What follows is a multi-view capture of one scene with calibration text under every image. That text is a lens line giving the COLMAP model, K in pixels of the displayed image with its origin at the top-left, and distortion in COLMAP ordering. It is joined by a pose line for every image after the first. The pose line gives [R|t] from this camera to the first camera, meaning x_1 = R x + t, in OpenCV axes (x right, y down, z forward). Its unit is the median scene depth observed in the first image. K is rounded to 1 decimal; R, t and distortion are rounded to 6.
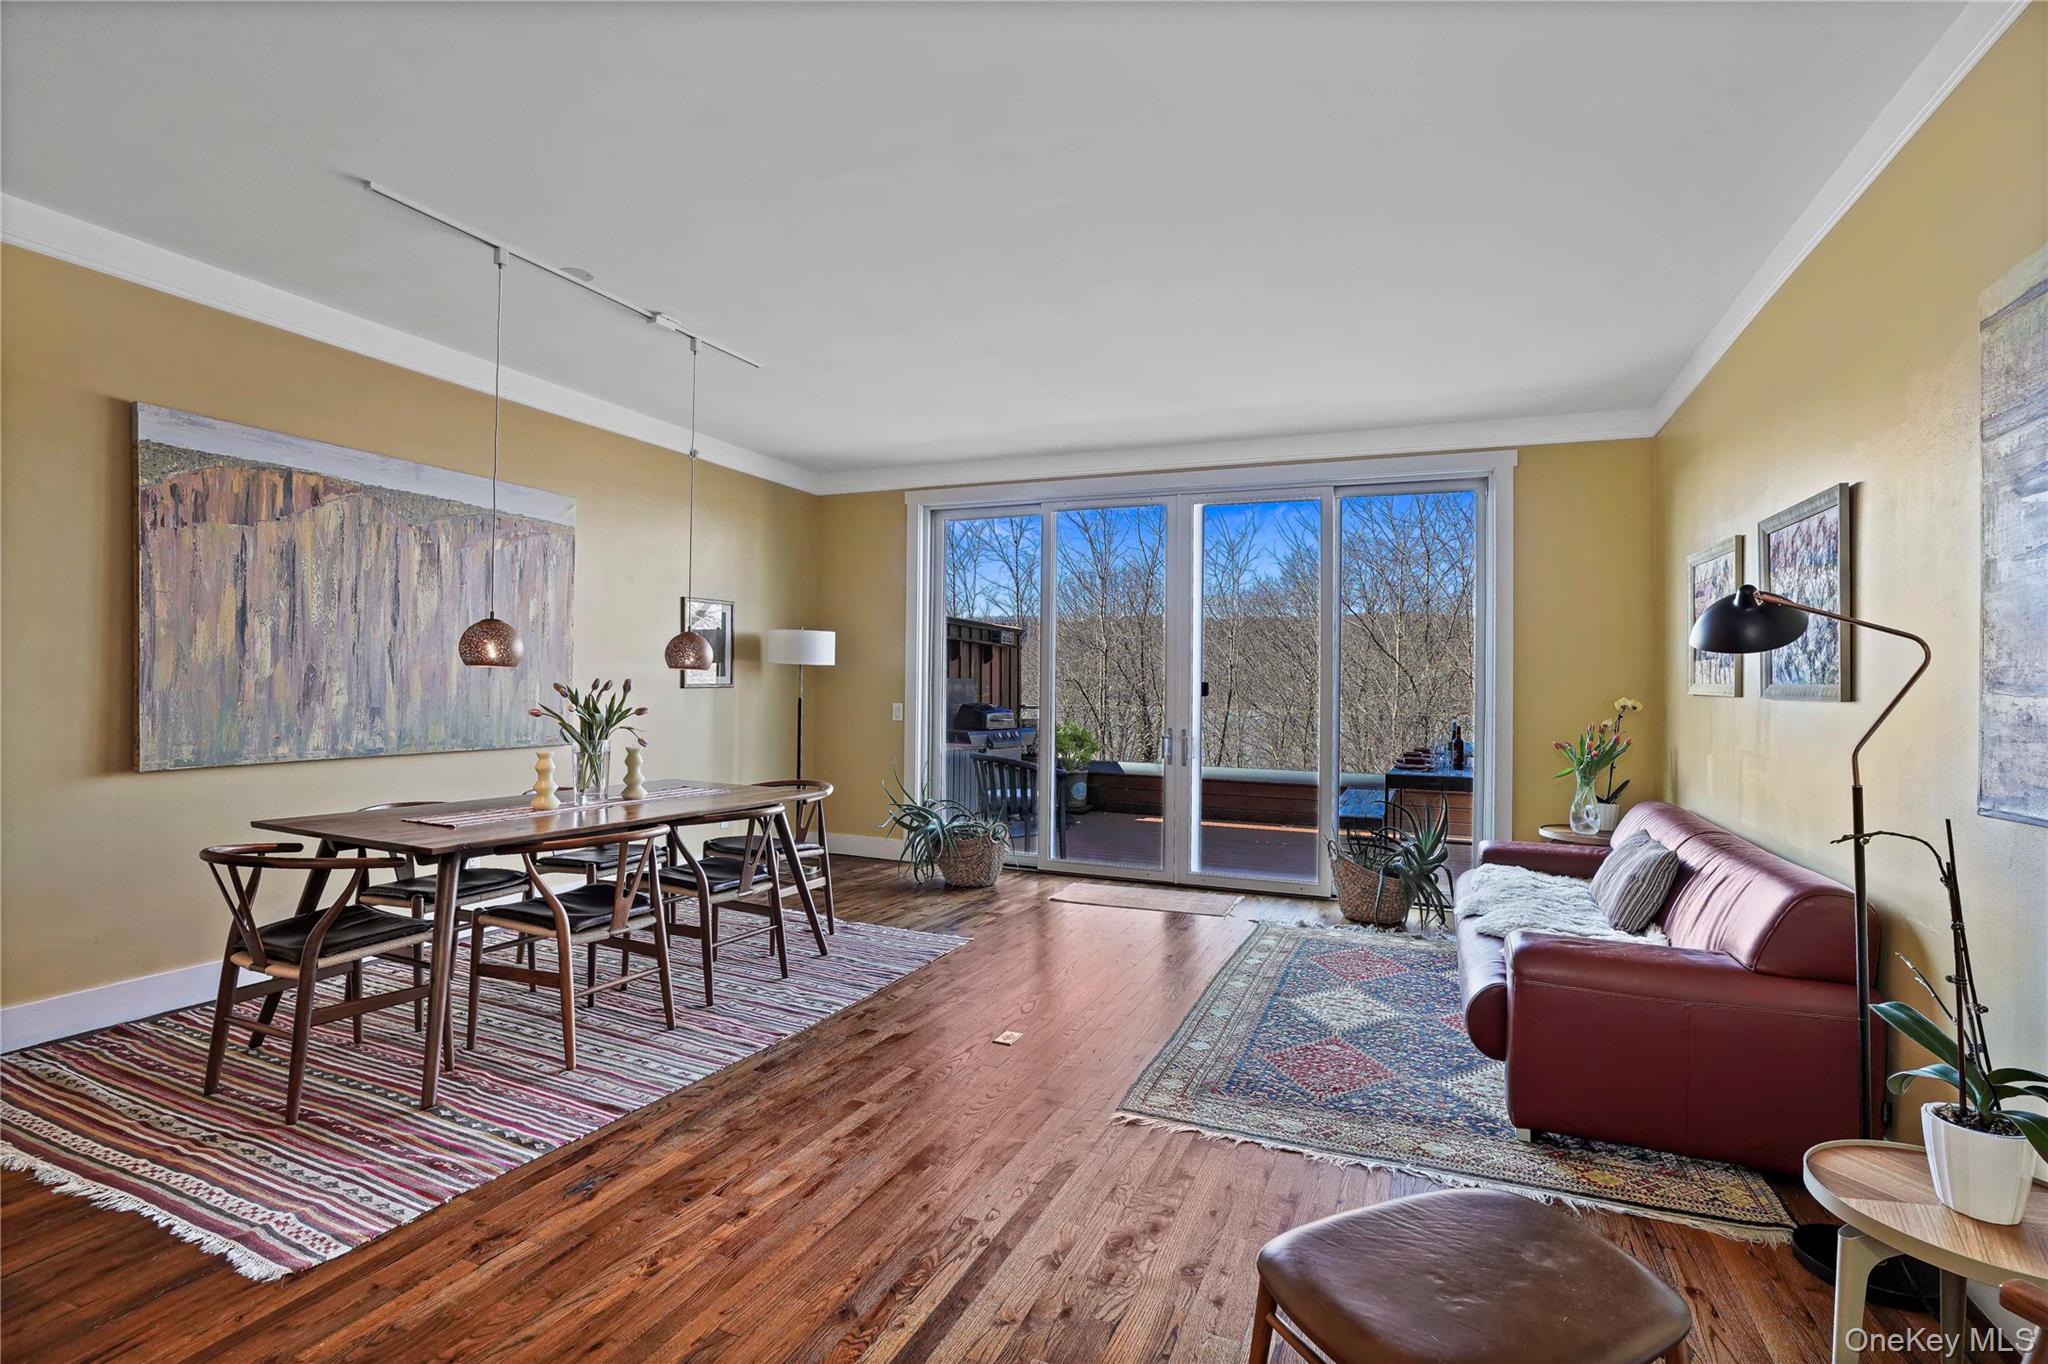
lens RADIAL K [[959.1, 0, 1036.3], [0, 959.1, 690.1], [0, 0, 1]] dist [-0.049868, 0.028555]
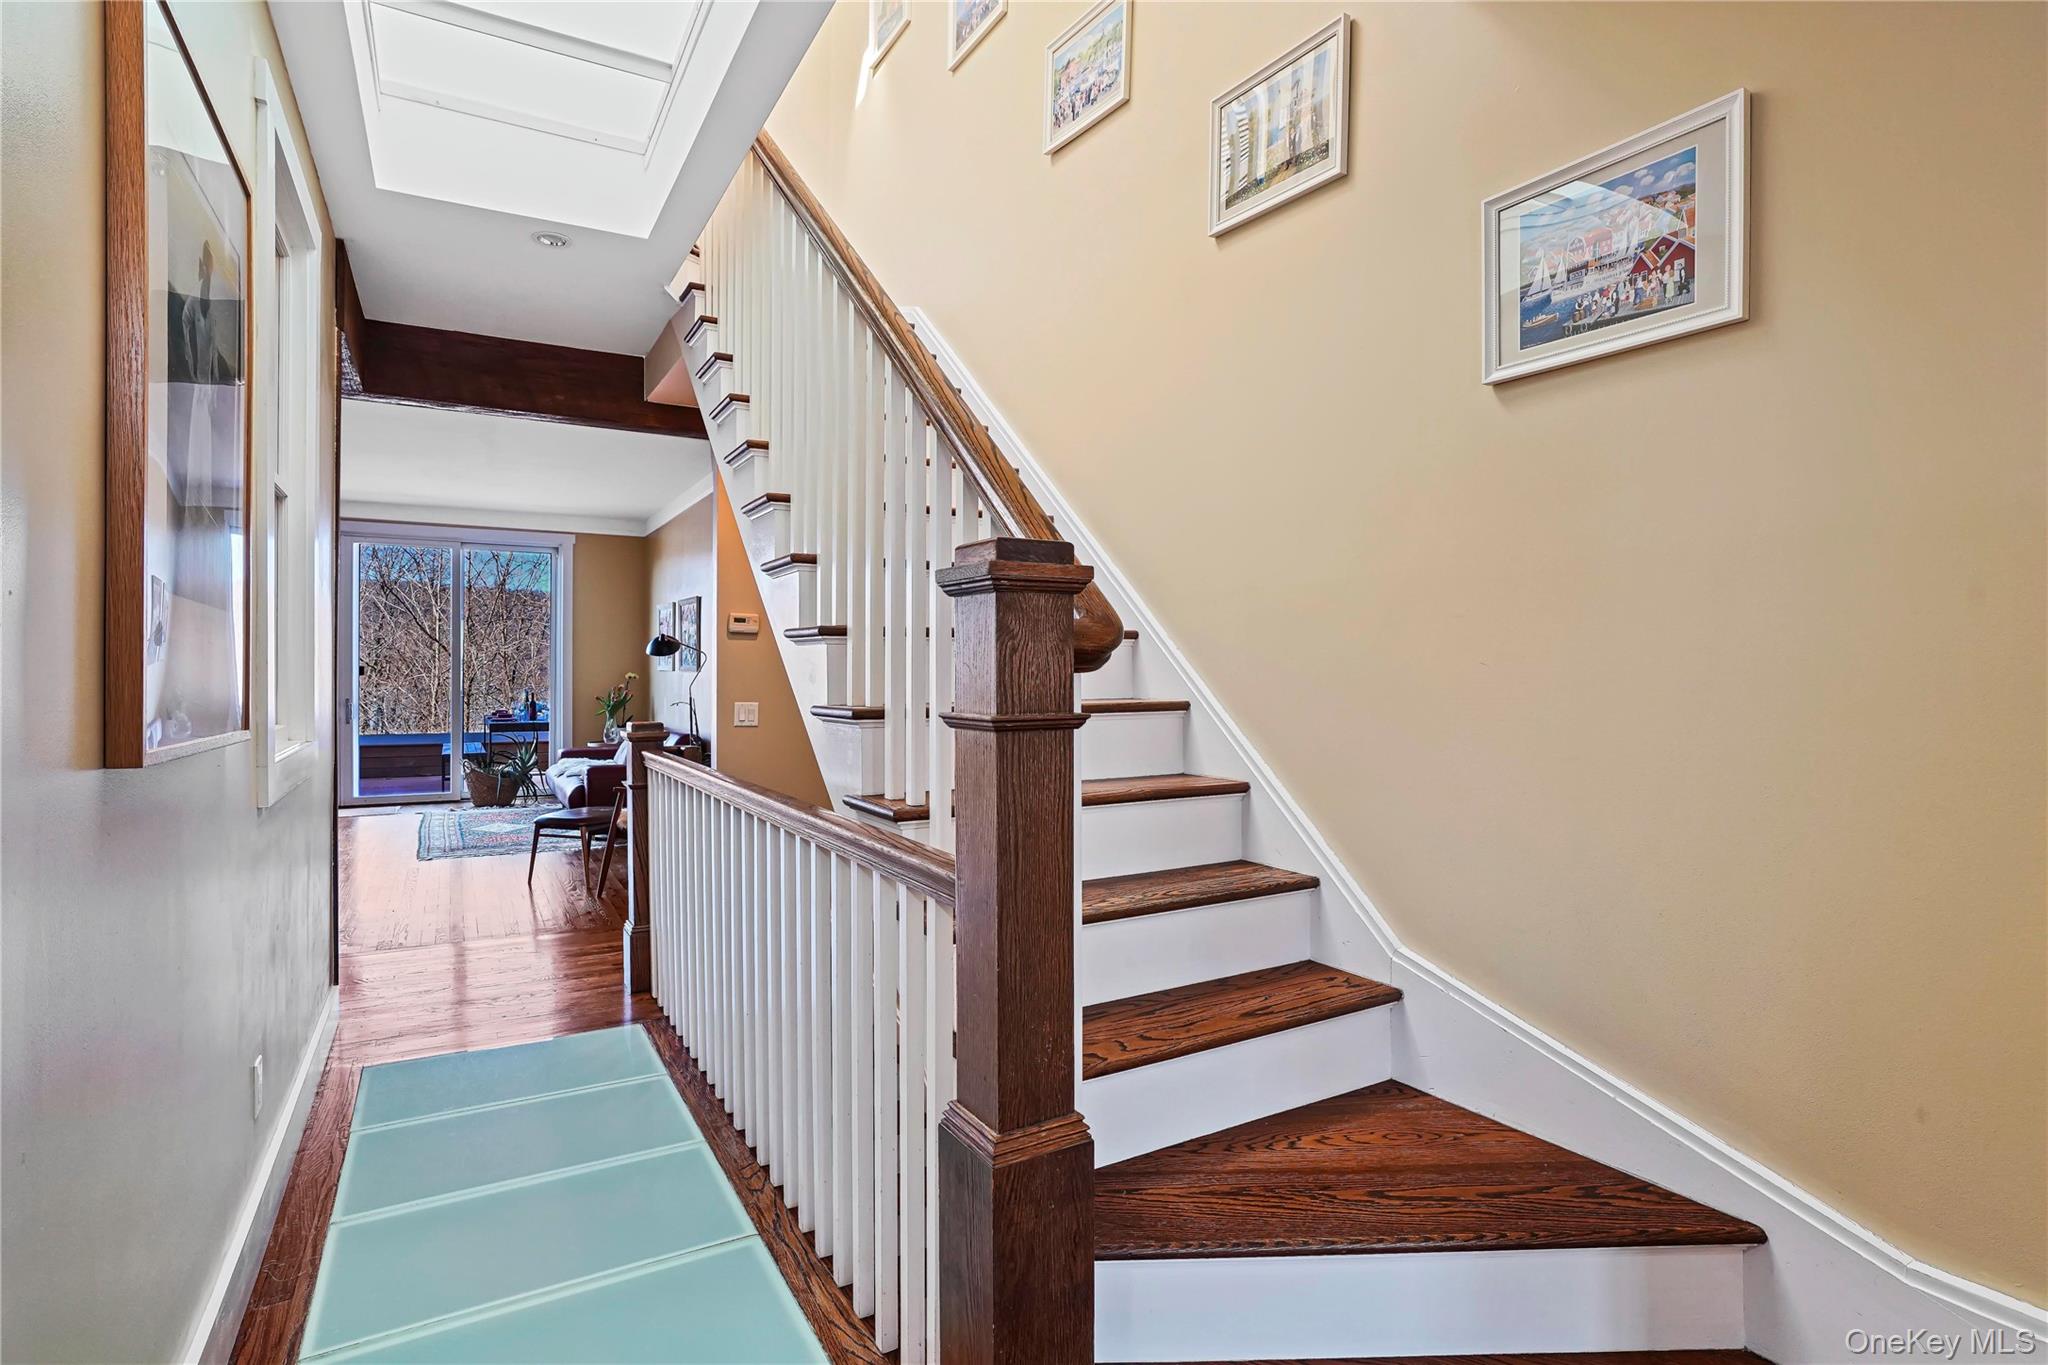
lens RADIAL K [[977.1, 0, 1043.6], [0, 977.1, 675.0], [0, 0, 1]] dist [-0.030266, 0.000061]
pose [[0.582783, -0.013757, 0.812511, -0.651750], [0.009013, 0.999905, 0.010465, -0.000980], [-0.812578, 0.001224, 0.582852, -1.107448]]
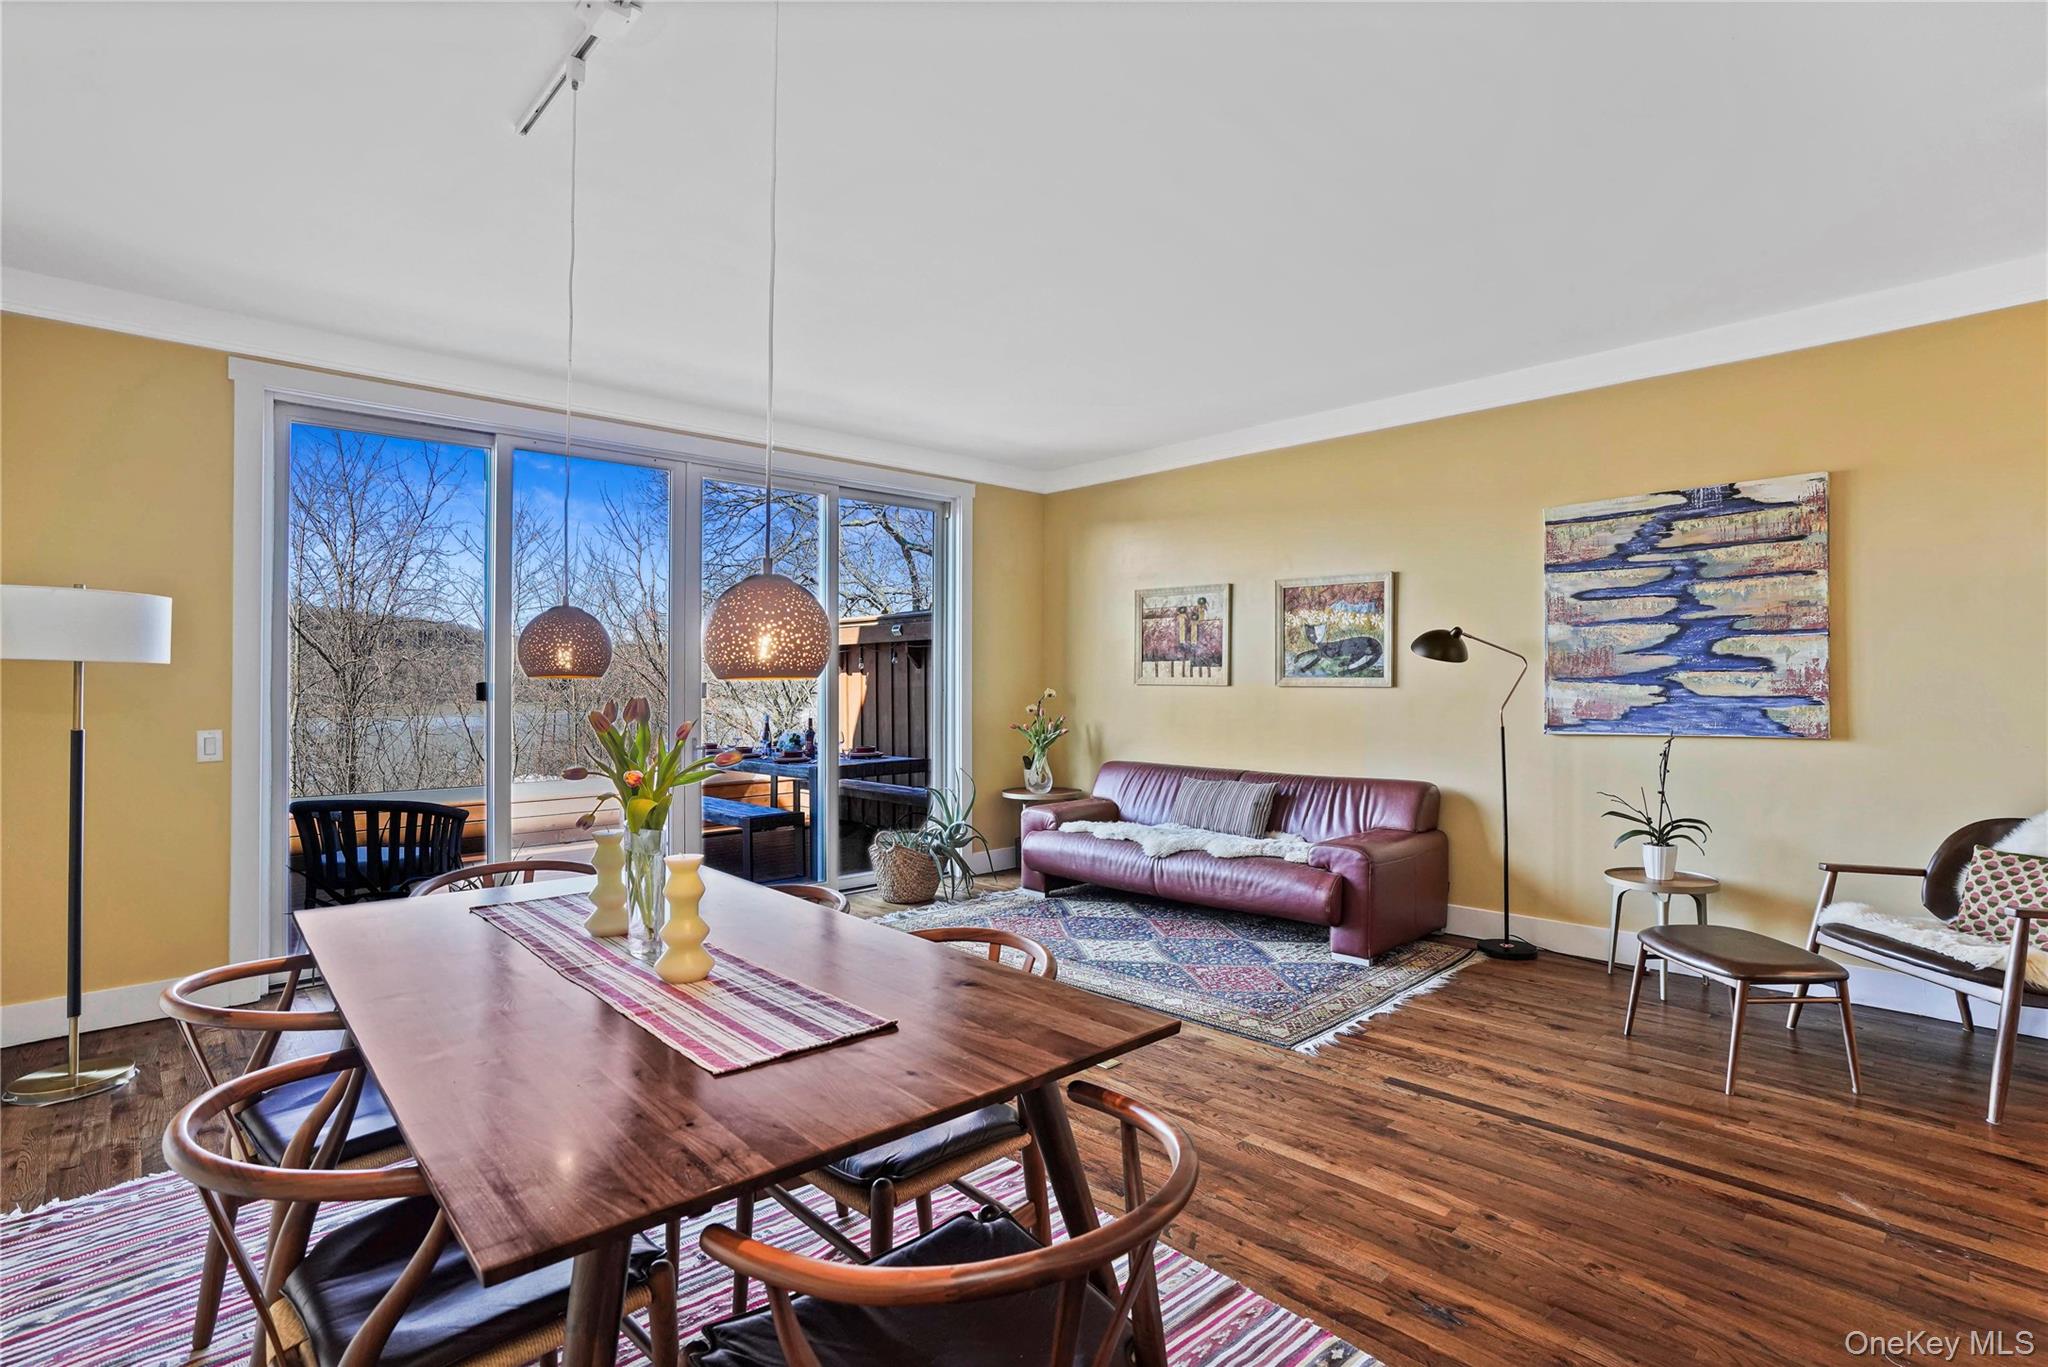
lens RADIAL K [[977.1, 0, 1043.6], [0, 977.1, 676.0], [0, 0, 1]] dist [-0.030266, 0.000061]
pose [[0.381444, -0.013426, 0.924295, -0.831605], [0.017173, 0.999825, 0.007436, -0.024393], [-0.924233, 0.013036, 0.381608, 0.600831]]
